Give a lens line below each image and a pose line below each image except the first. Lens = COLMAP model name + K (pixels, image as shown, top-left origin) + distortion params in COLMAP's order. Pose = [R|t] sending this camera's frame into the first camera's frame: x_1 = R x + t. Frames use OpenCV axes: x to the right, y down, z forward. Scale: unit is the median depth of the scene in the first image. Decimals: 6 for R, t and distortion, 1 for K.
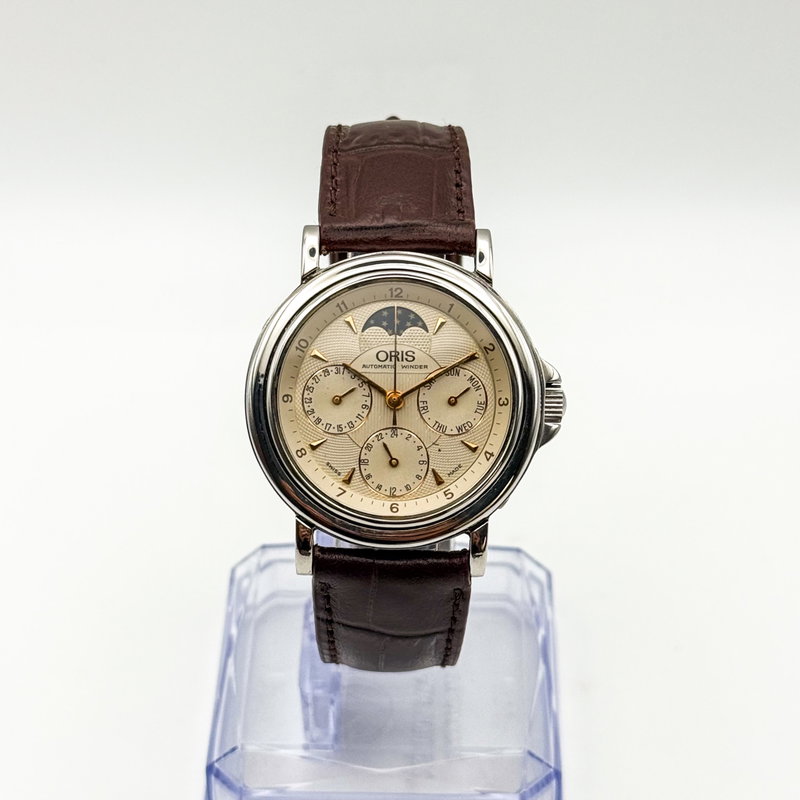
lens RADIAL K [[2183.0, 0, 400.5], [0, 2183.0, 402.8], [0, 0, 1]] dist [0.098048, 0.000000]
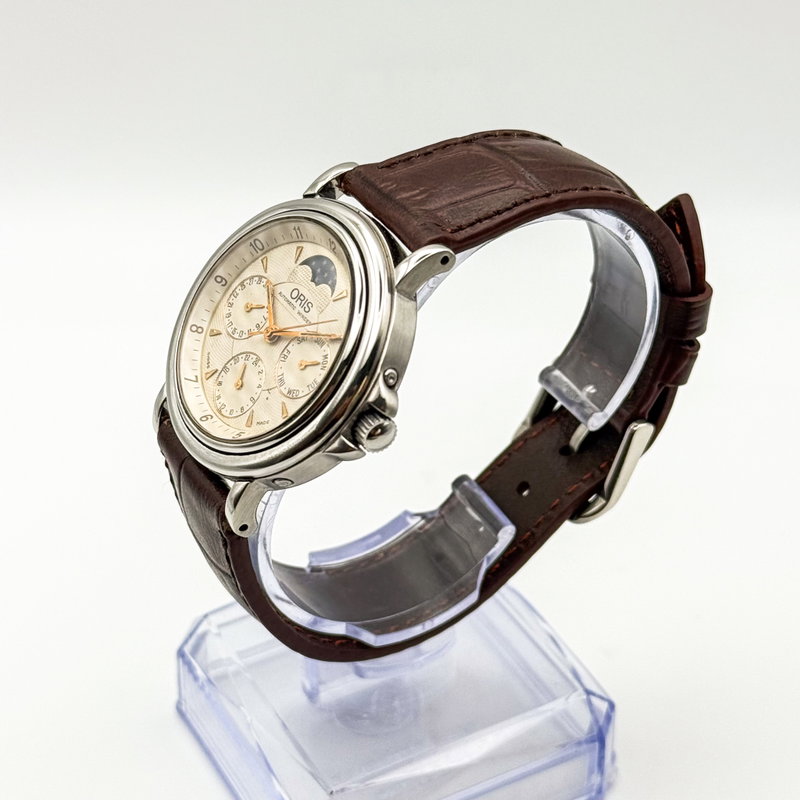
lens RADIAL K [[2183.0, 0, 399.3], [0, 2183.0, 400.1], [0, 0, 1]] dist [0.098048, 0.000000]
pose [[0.504584, 0.505458, -0.699933, 0.736839], [-0.555192, 0.810819, 0.185295, -0.192968], [0.661178, 0.295101, 0.689753, 0.360034]]
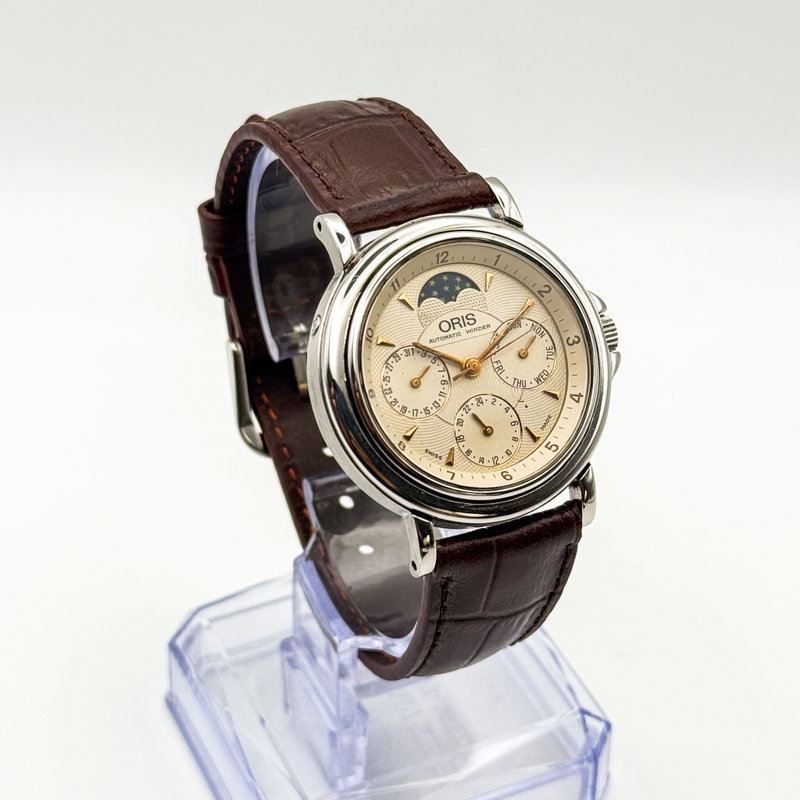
lens RADIAL K [[2183.0, 0, 397.7], [0, 2183.0, 404.2], [0, 0, 1]] dist [0.098048, 0.000000]
pose [[0.894160, -0.254765, 0.368201, -0.383117], [0.270578, 0.962656, 0.008990, -0.002943], [-0.356742, 0.091588, 0.929703, 0.132717]]
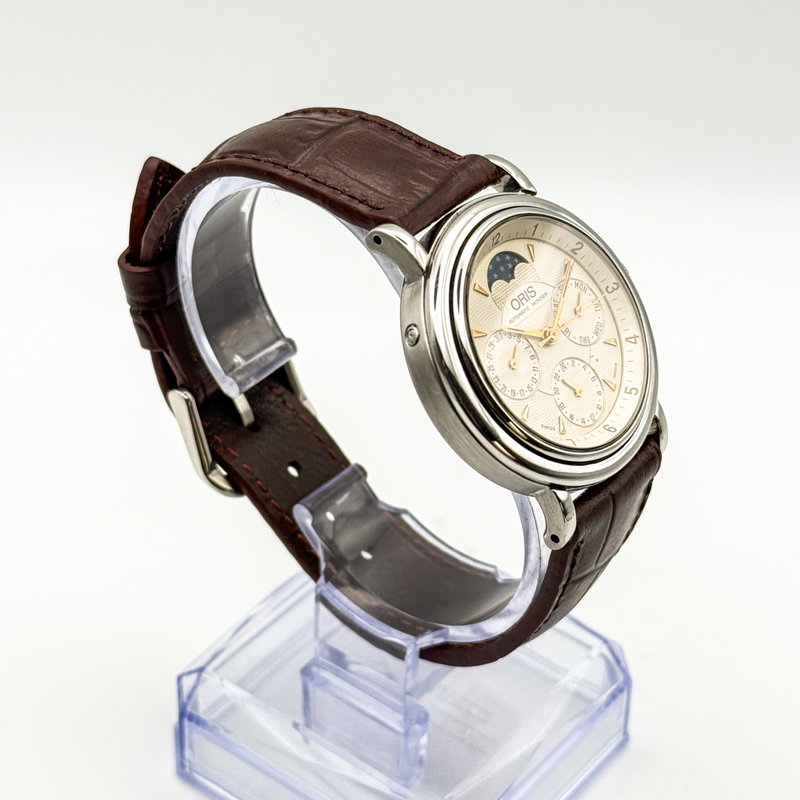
lens RADIAL K [[2183.0, 0, 398.8], [0, 2183.0, 393.3], [0, 0, 1]] dist [0.098048, 0.000000]
pose [[0.592330, -0.468629, 0.655387, -0.687441], [0.493254, 0.854108, 0.164926, -0.171956], [-0.637060, 0.225581, 0.737067, 0.333532]]
